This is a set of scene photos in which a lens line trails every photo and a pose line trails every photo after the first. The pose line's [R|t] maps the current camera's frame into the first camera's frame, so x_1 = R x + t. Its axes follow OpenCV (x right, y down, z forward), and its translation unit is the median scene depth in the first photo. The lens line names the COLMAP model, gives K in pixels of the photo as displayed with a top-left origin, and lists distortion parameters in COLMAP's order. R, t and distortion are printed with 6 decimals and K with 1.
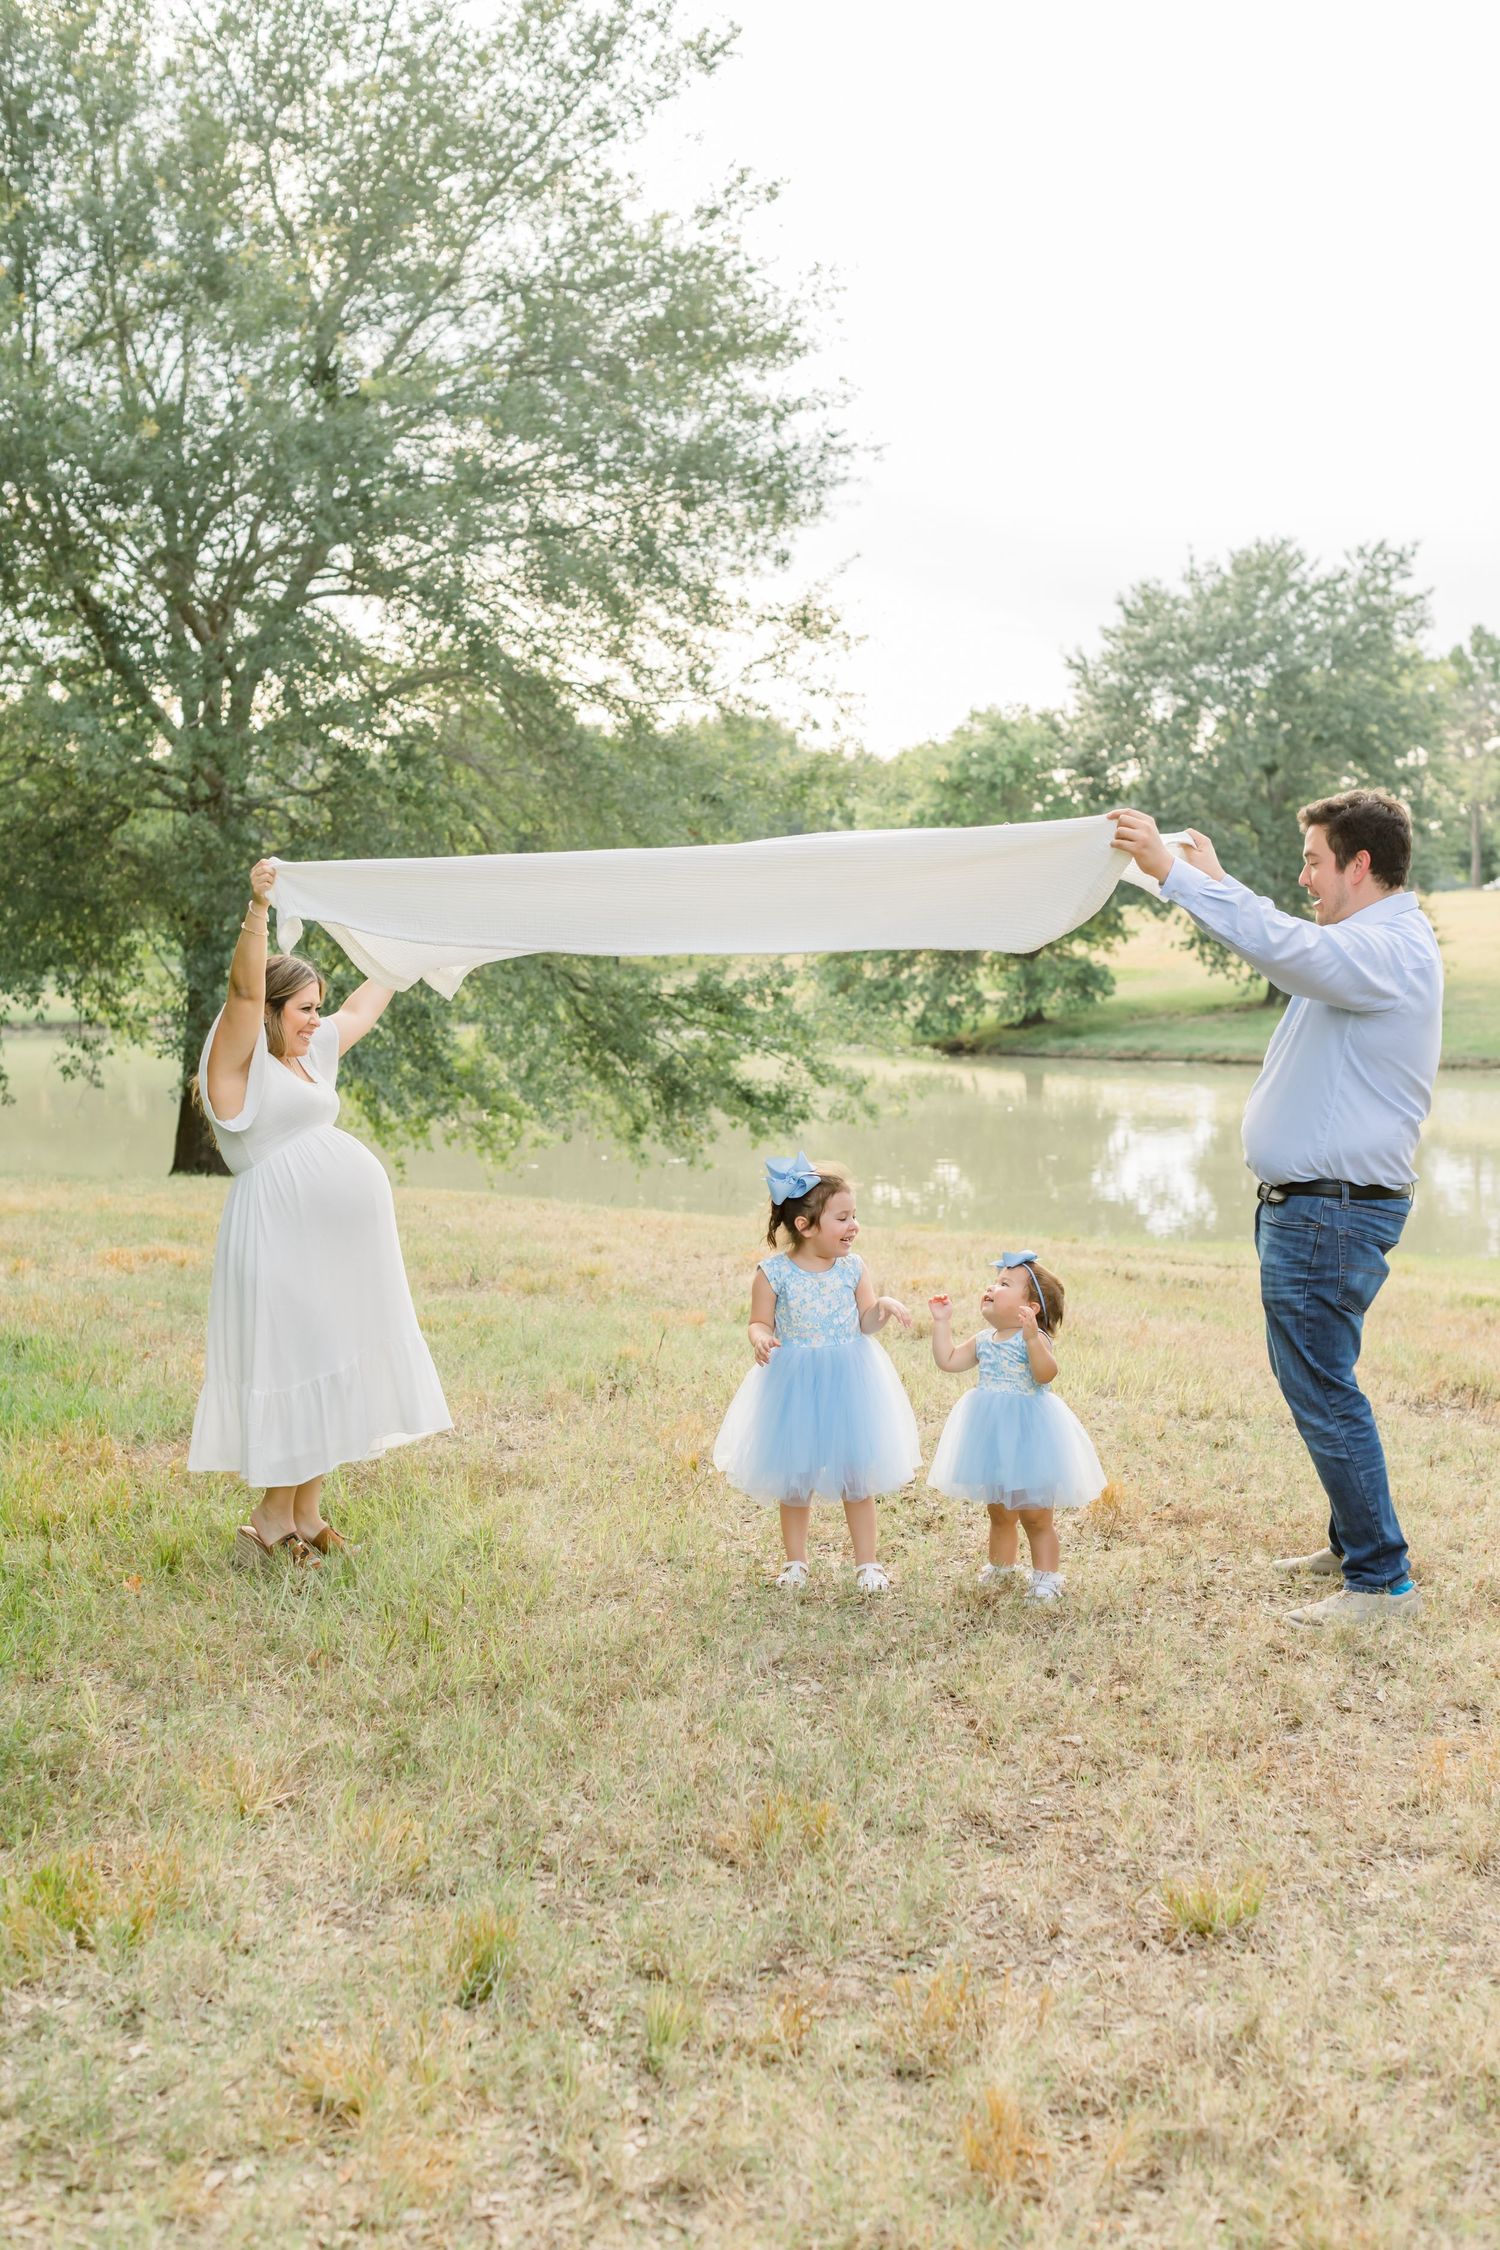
lens RADIAL K [[3229.1, 0, 733.6], [0, 3229.1, 1148.1], [0, 0, 1]] dist [0.034788, 0.000000]
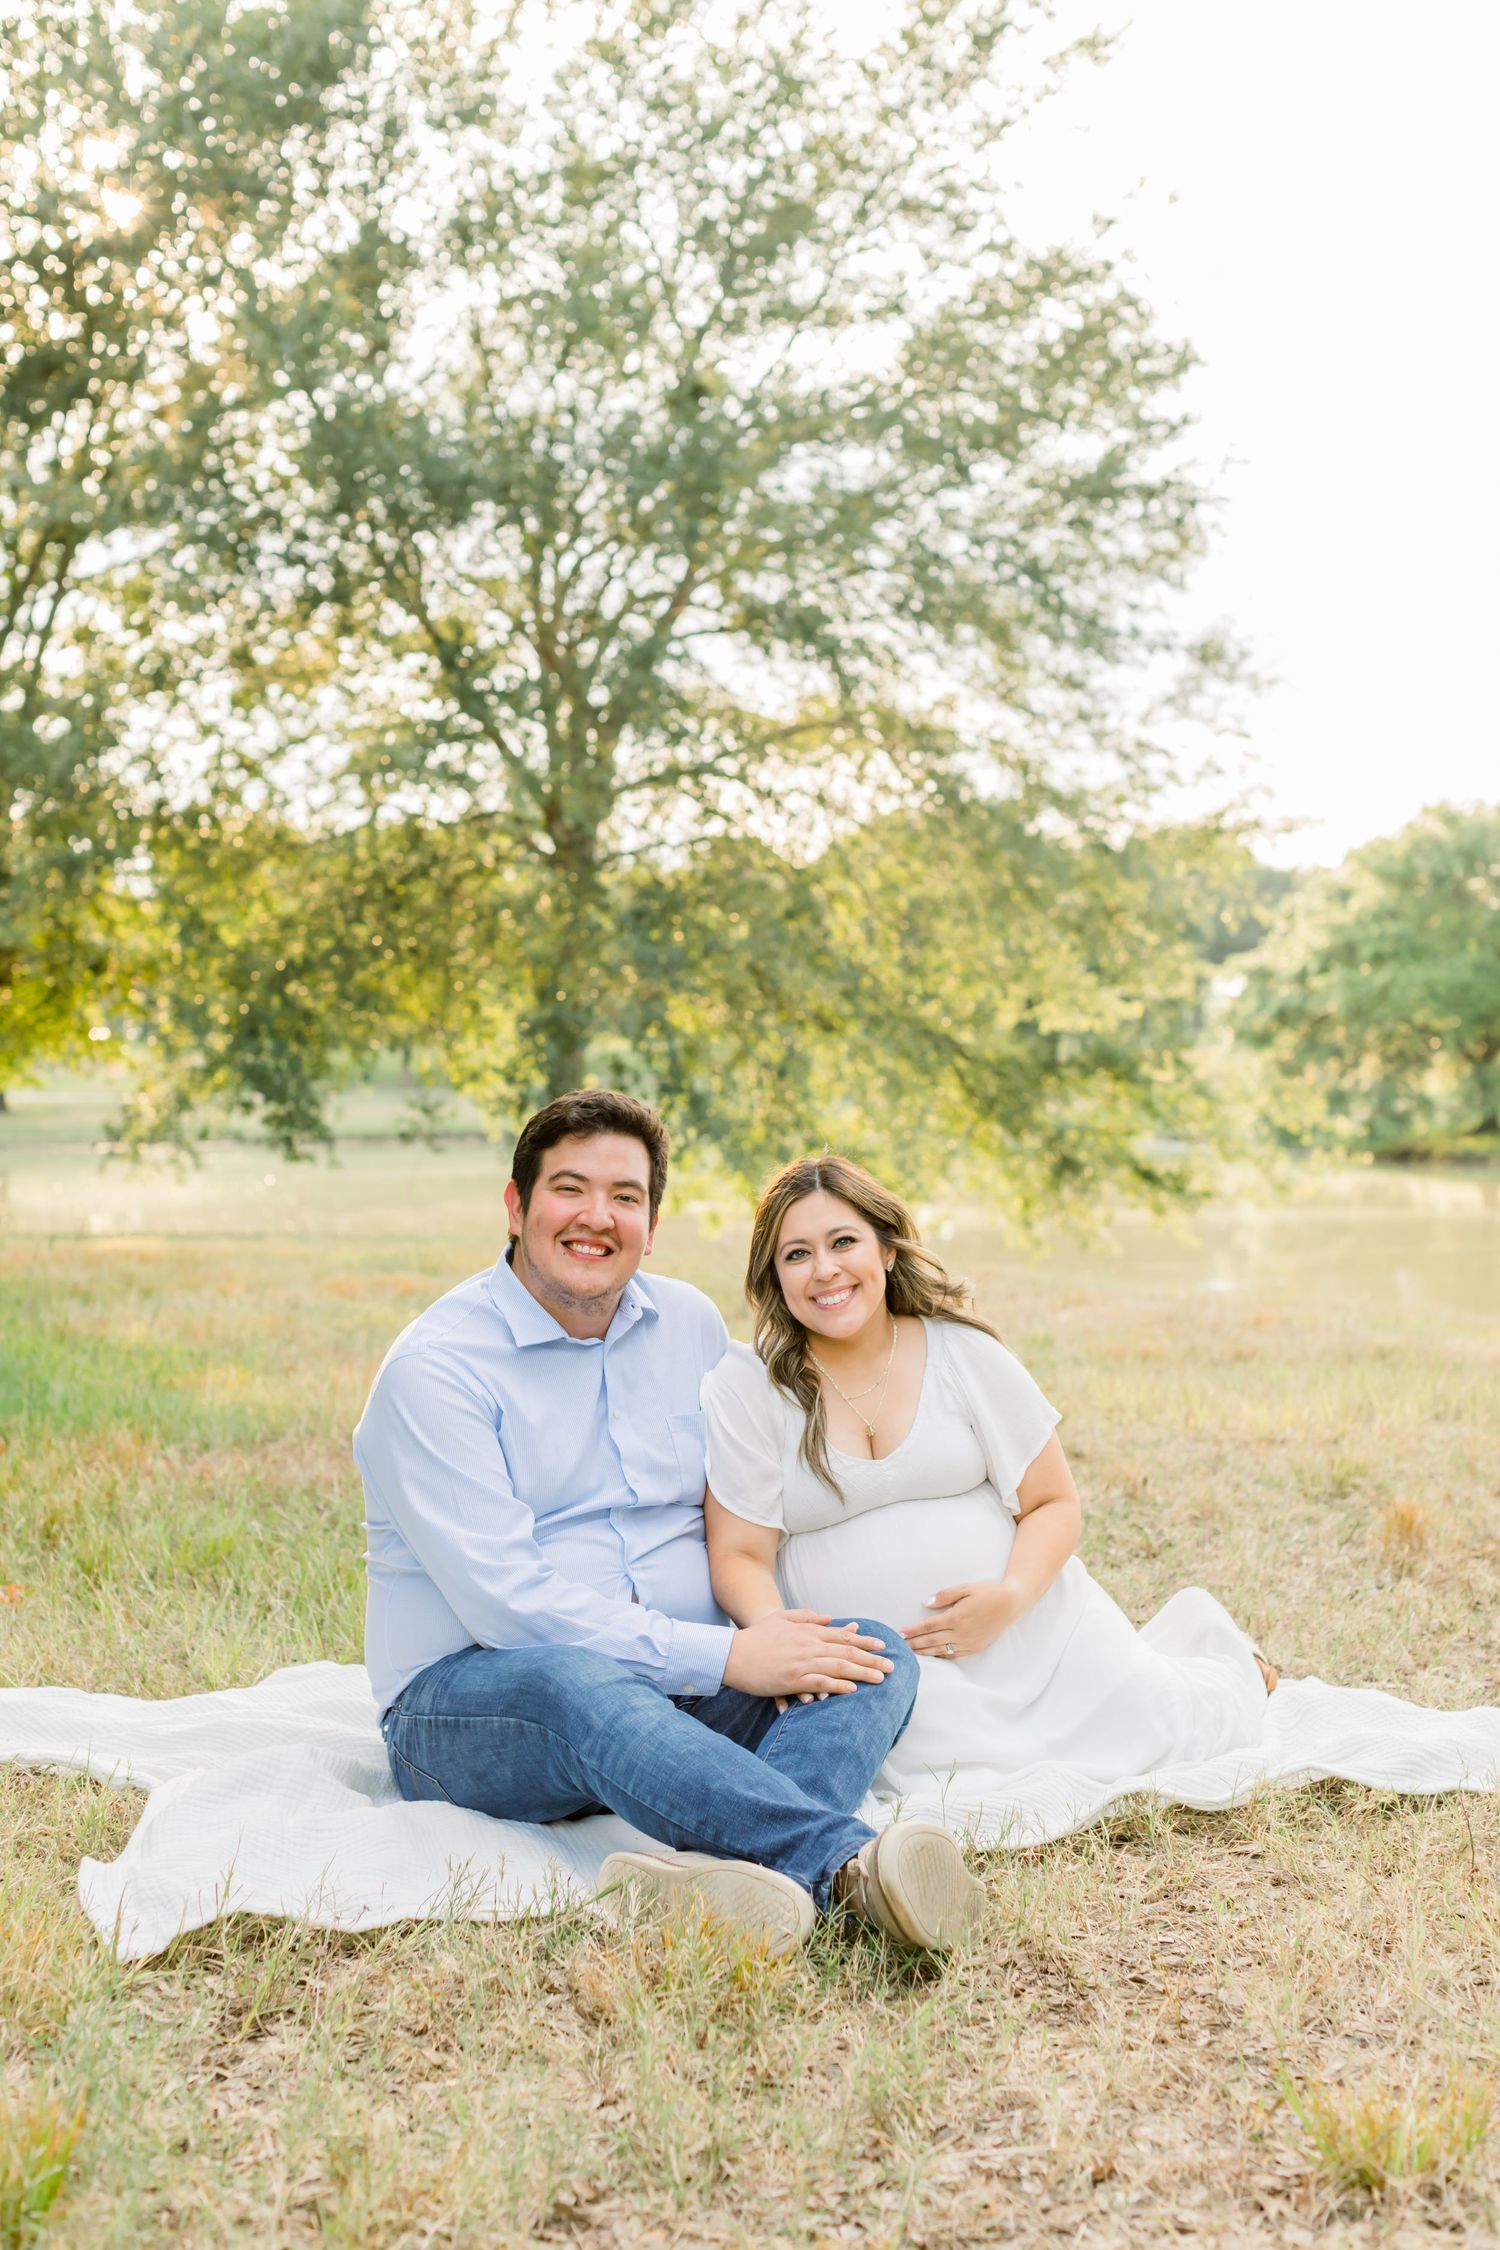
lens RADIAL K [[3229.1, 0, 736.6], [0, 3229.1, 1151.8], [0, 0, 1]] dist [0.034788, 0.000000]
pose [[0.990057, 0.003435, -0.140623, 0.018160], [-0.008932, 0.999220, -0.038474, 0.014270], [0.140381, 0.039347, 0.989315, 0.069302]]
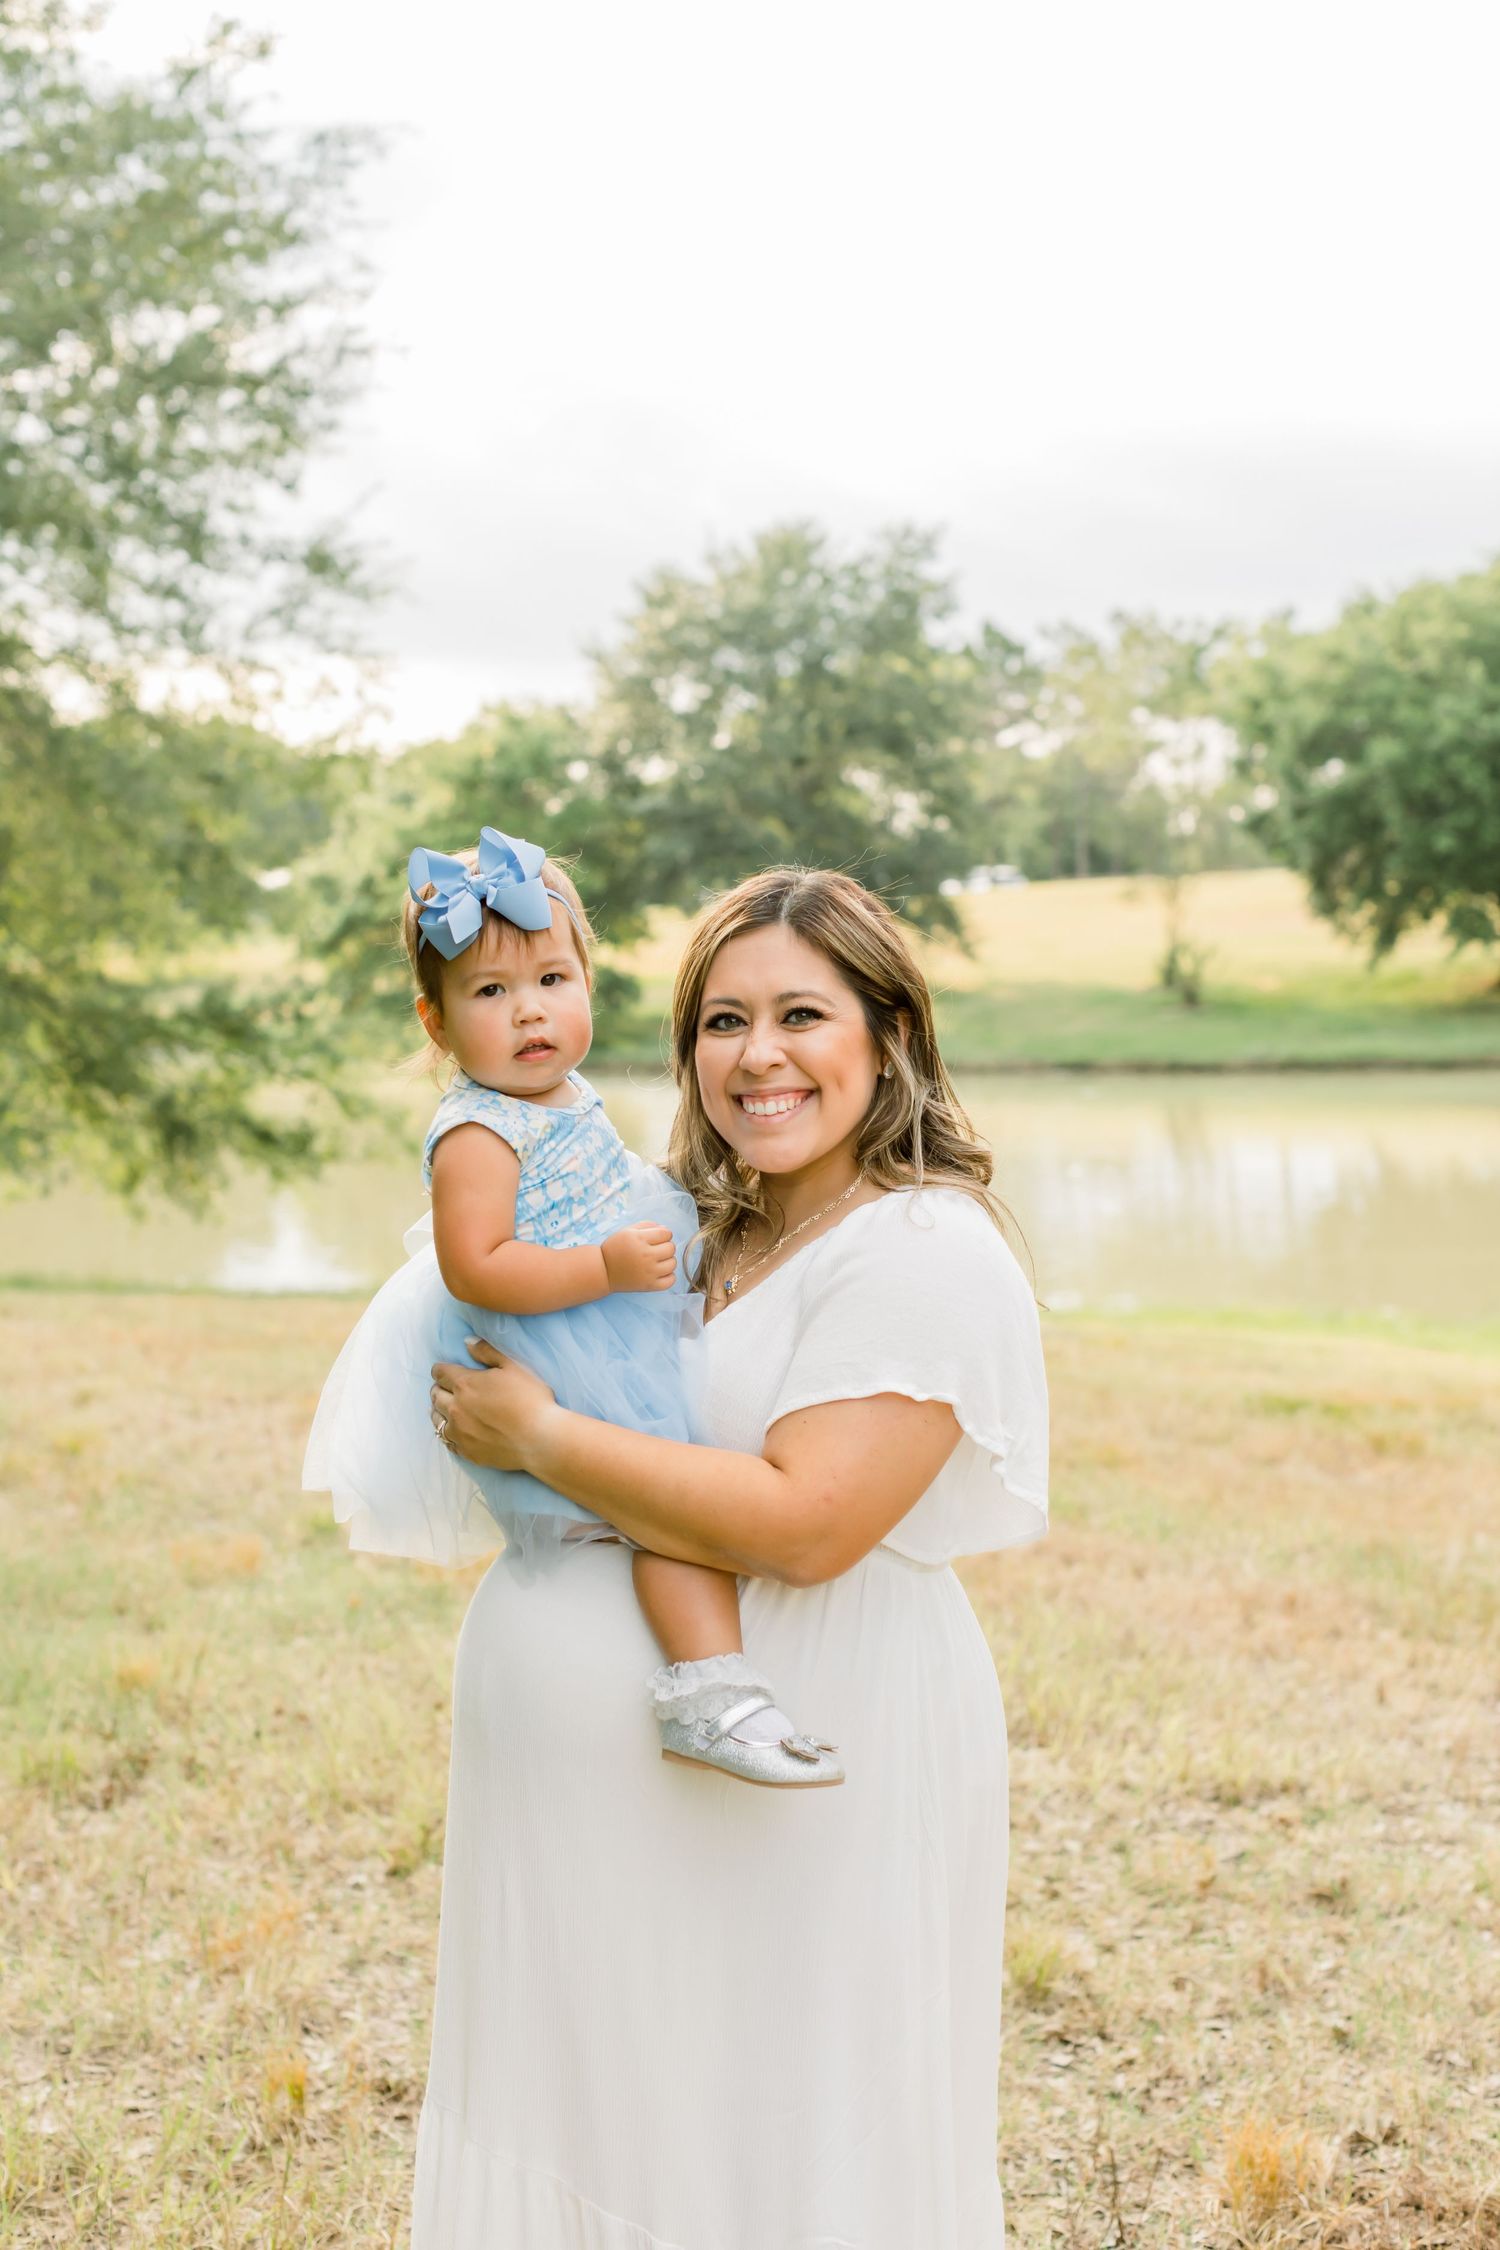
lens RADIAL K [[3229.1, 0, 727.3], [0, 3229.1, 1147.1], [0, 0, 1]] dist [0.034788, 0.000000]
pose [[0.987977, -0.029541, 0.151754, -0.004734], [0.030087, 0.999546, -0.001300, -0.008311], [-0.151647, 0.005850, 0.988417, 0.151384]]
